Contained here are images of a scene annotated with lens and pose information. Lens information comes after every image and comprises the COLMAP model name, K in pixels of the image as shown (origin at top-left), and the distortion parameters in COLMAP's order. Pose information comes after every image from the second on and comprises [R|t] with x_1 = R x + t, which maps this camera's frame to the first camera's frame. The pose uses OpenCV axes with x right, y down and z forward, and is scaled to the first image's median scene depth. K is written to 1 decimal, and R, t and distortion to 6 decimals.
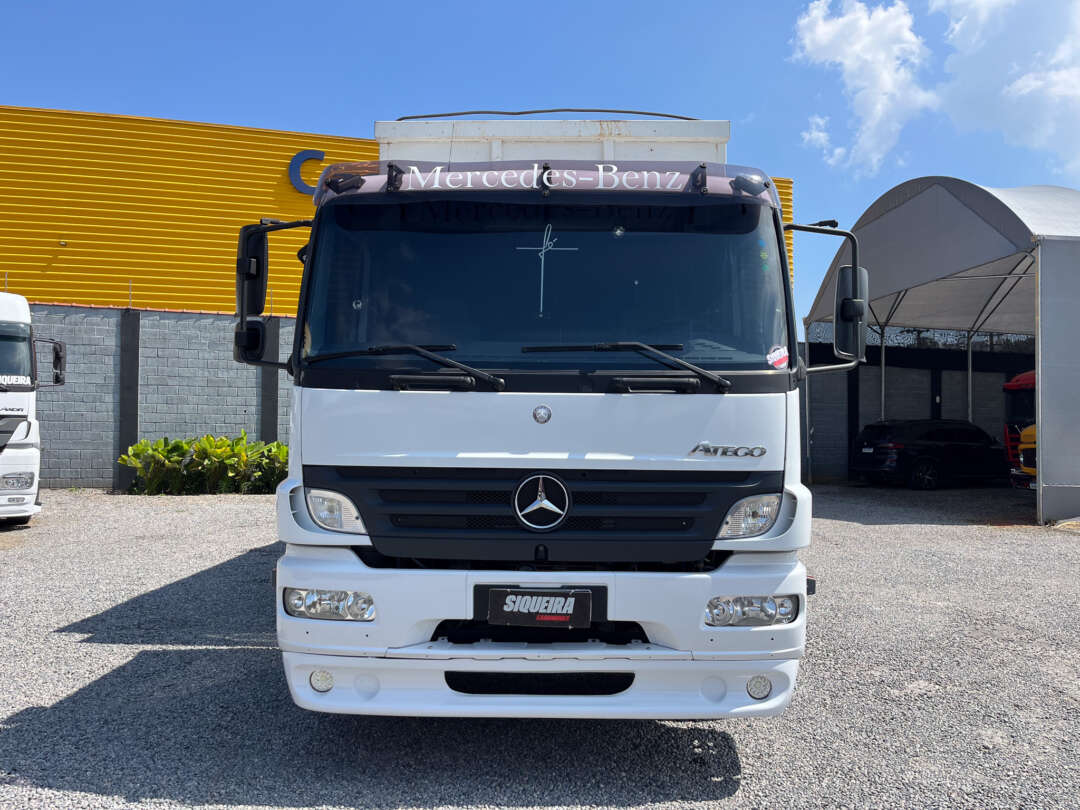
lens RADIAL K [[831.2, 0, 559.2], [0, 831.2, 404.3], [0, 0, 1]] dist [0.056505, -0.097392]
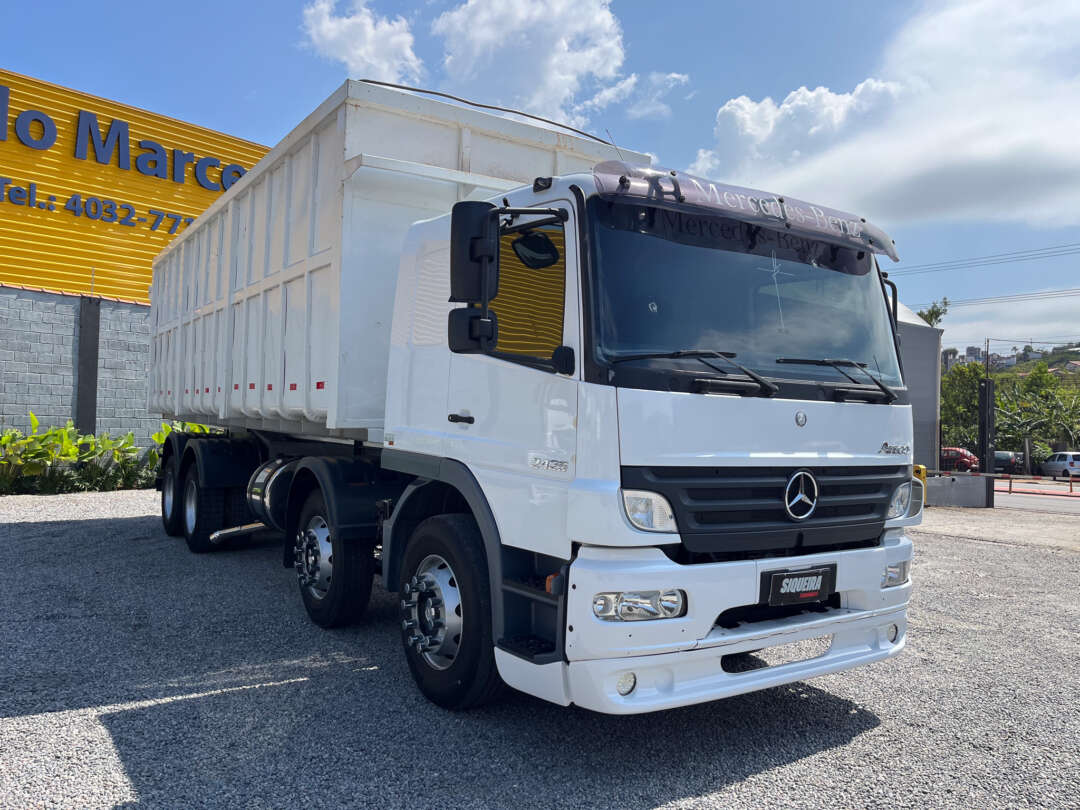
lens RADIAL K [[831.2, 0, 559.2], [0, 831.2, 404.3], [0, 0, 1]] dist [0.056505, -0.097392]
pose [[0.823355, 0.024390, 0.567003, -0.930934], [-0.029960, 0.999551, 0.000508, 0.001806], [-0.566736, -0.017406, 0.823716, 0.238513]]
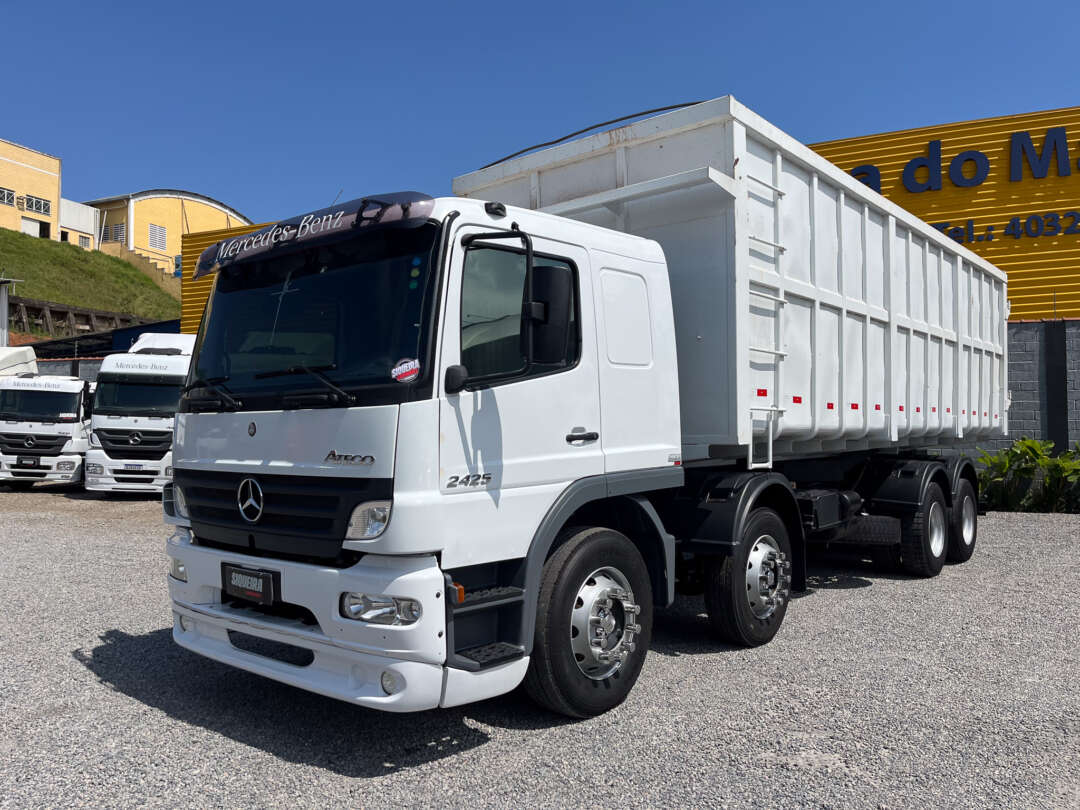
lens RADIAL K [[855.9, 0, 540.0], [0, 855.9, 405.0], [0, 0, 1]] dist [-0.003612, -0.000678]
pose [[0.769062, -0.035160, -0.638207, 1.101763], [0.024889, 0.999376, -0.025065, 0.018814], [0.638690, 0.003393, 0.769457, 0.288830]]
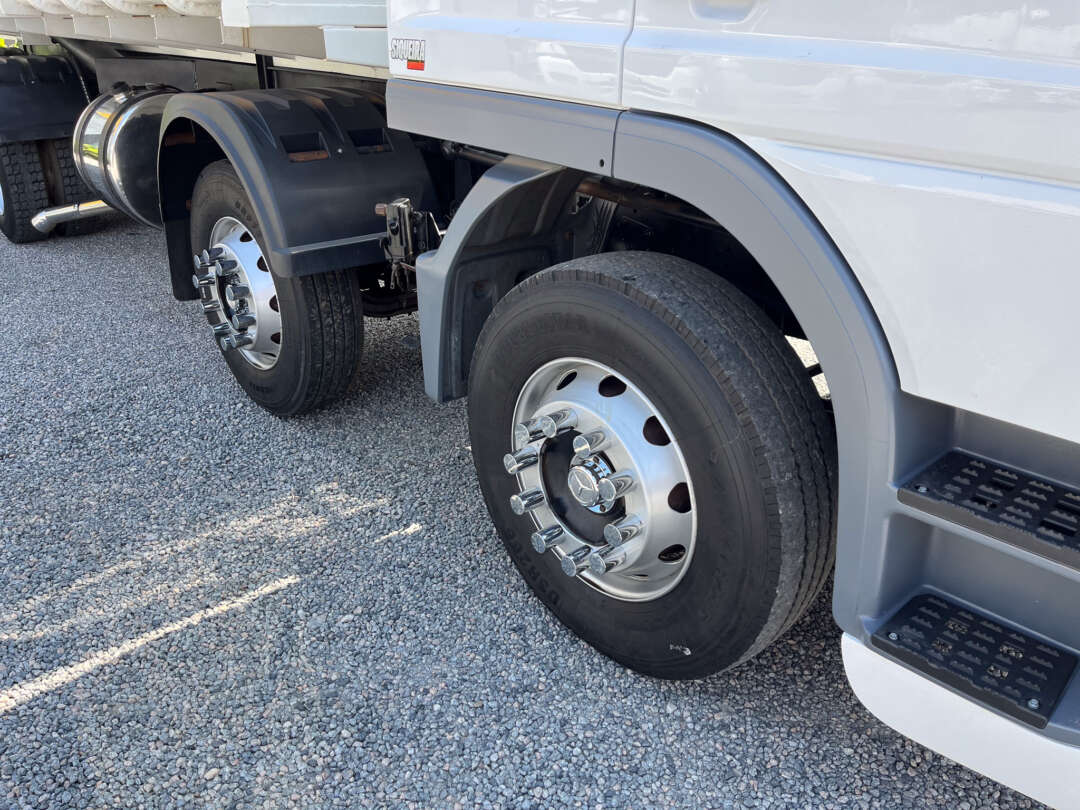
lens RADIAL K [[831.2, 0, 559.2], [0, 831.2, 404.3], [0, 0, 1]] dist [0.056505, -0.097392]
pose [[0.734244, -0.274967, 0.620709, -0.704163], [-0.024375, 0.903038, 0.428869, 0.038927], [-0.678448, -0.330025, 0.656347, 1.060449]]
